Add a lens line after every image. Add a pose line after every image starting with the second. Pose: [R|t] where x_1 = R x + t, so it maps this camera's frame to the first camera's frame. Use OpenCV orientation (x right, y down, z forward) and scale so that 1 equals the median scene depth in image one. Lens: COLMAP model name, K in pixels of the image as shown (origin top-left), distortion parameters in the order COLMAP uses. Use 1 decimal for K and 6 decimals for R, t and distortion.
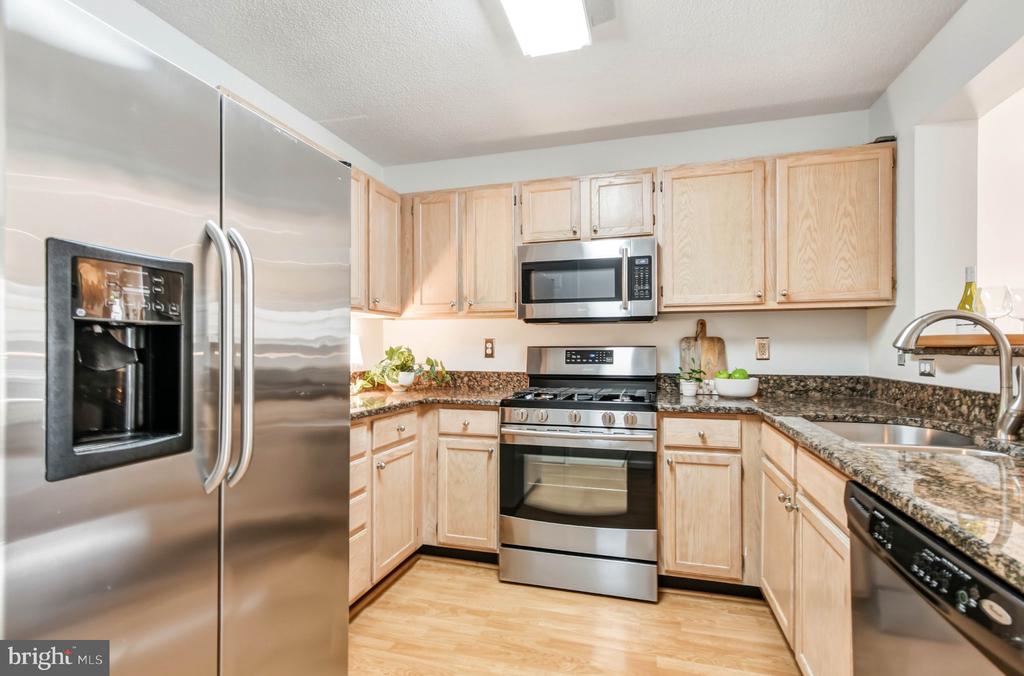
lens RADIAL K [[495.2, 0, 510.5], [0, 495.2, 349.4], [0, 0, 1]] dist [0.016879, 0.002534]
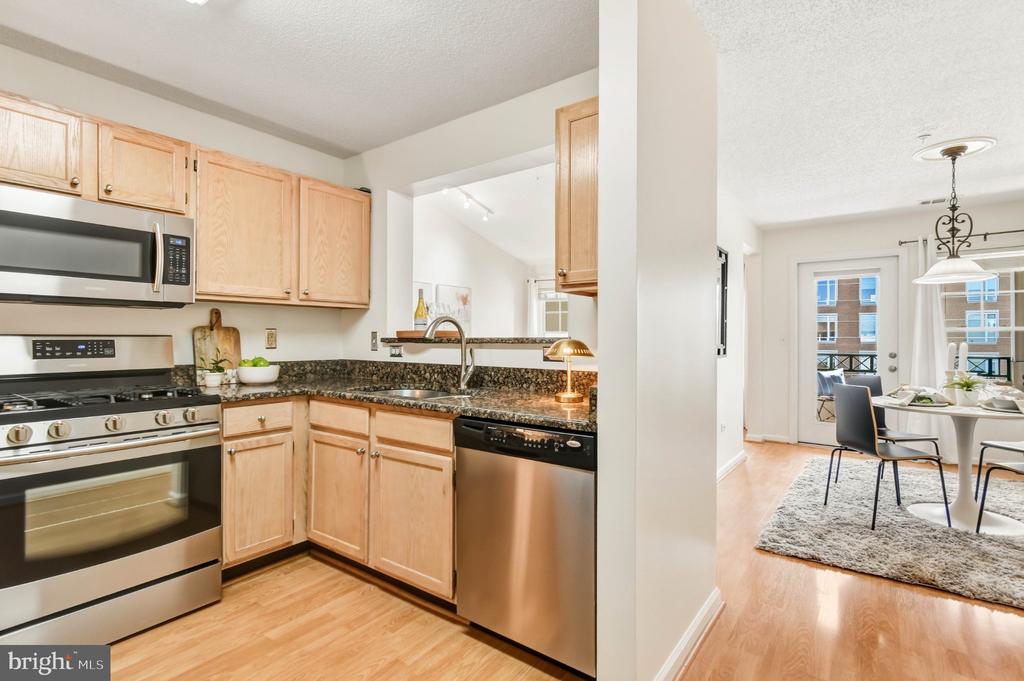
lens RADIAL K [[495.2, 0, 516.1], [0, 495.2, 334.4], [0, 0, 1]] dist [0.016879, 0.002534]
pose [[0.358543, 0.010976, 0.933449, -0.370895], [-0.001560, 0.999937, -0.011158, 0.000692], [-0.933512, 0.002545, 0.358537, 0.099277]]
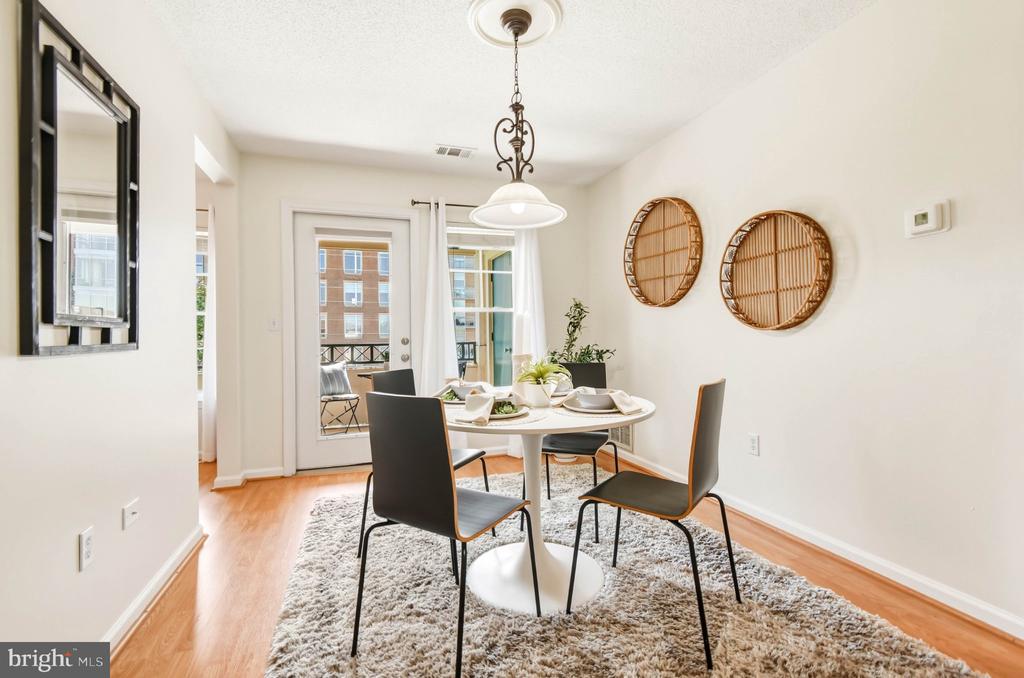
lens RADIAL K [[467.1, 0, 507.8], [0, 467.1, 333.2], [0, 0, 1]] dist [0.009499, -0.004445]
pose [[-0.546280, 0.011719, 0.837520, 0.606325], [0.016794, 0.999854, -0.003037, 0.044833], [-0.837434, 0.012406, -0.546398, -0.039650]]
